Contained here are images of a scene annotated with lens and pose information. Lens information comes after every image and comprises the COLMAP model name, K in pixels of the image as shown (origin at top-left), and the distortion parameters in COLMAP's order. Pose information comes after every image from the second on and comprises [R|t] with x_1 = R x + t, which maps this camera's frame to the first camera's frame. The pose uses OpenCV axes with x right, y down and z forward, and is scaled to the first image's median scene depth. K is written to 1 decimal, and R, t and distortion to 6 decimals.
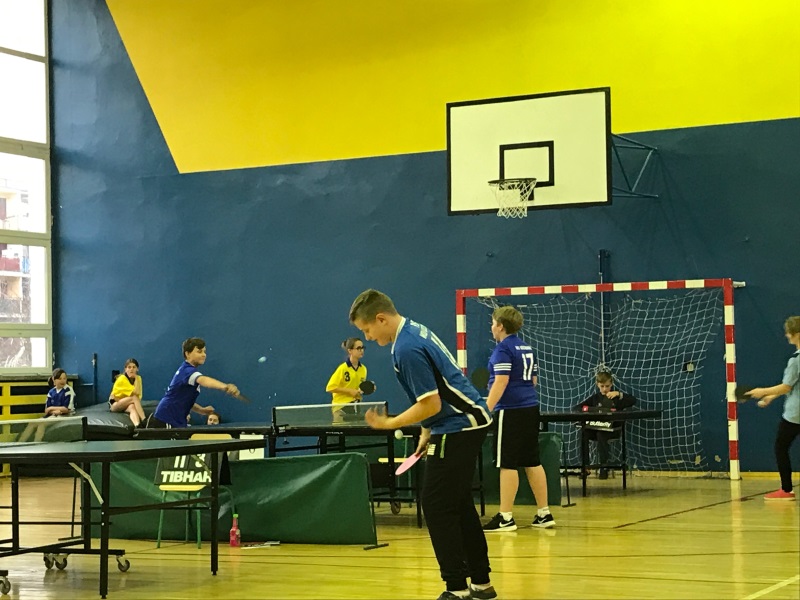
lens RADIAL K [[1922.6, 0, 400.9], [0, 1922.6, 293.1], [0, 0, 1]] dist [0.308839, 0.000000]
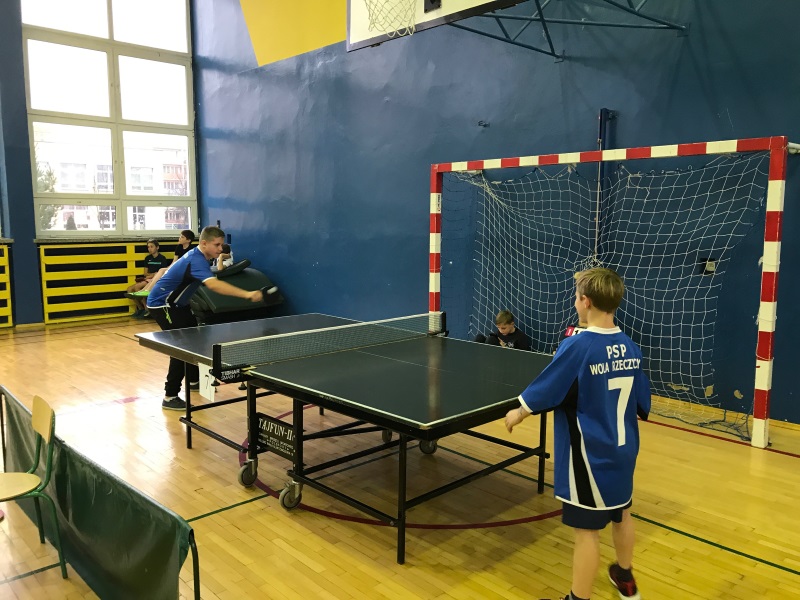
lens RADIAL K [[660.6, 0, 399.7], [0, 660.6, 300.9], [0, 0, 1]] dist [0.036061, -0.044603]
pose [[0.937275, 0.063849, -0.342695, 0.127396], [-0.002464, 0.984271, 0.176647, 0.006899], [0.348583, -0.164723, 0.922690, 0.730806]]
